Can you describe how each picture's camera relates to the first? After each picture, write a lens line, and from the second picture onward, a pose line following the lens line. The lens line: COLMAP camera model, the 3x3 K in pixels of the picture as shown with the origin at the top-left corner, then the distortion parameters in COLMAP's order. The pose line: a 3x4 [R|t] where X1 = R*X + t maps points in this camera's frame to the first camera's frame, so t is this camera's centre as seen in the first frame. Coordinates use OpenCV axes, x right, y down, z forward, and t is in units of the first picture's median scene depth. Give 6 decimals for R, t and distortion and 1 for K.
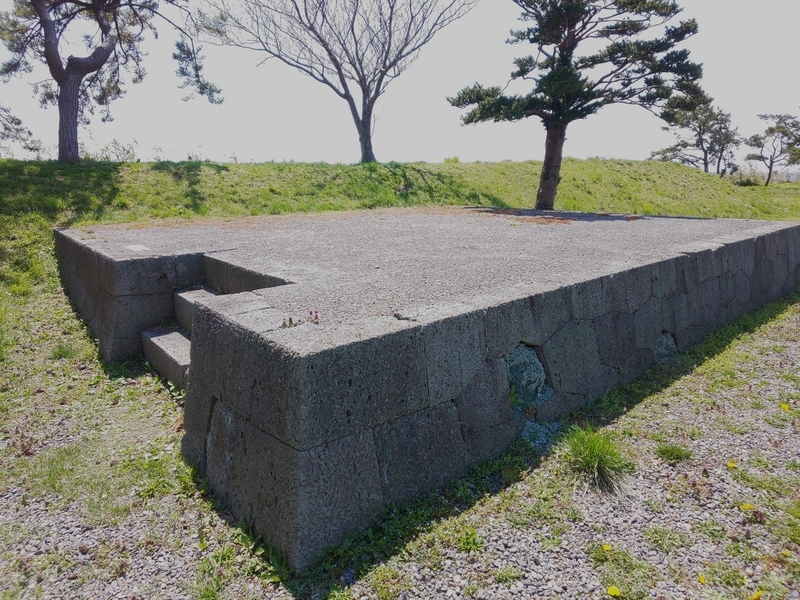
lens RADIAL K [[469.8, 0, 400.0], [0, 469.8, 300.0], [0, 0, 1]] dist [0.003605, -0.002644]
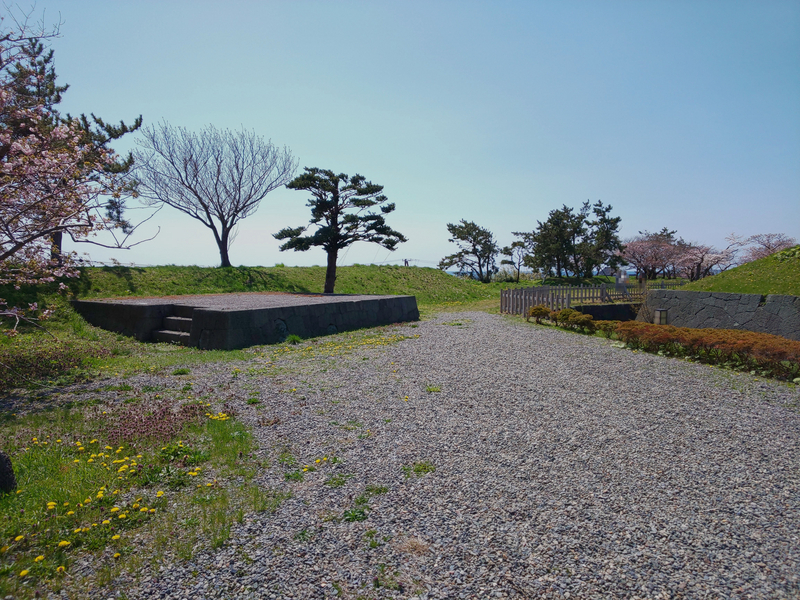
lens RADIAL K [[524.6, 0, 400.0], [0, 524.6, 300.0], [0, 0, 1]] dist [0.002622, -0.001340]
pose [[0.959001, -0.005643, 0.283345, -0.005578], [0.062476, 0.979414, -0.191949, 0.202363], [-0.276429, 0.201782, 0.939612, -0.831823]]
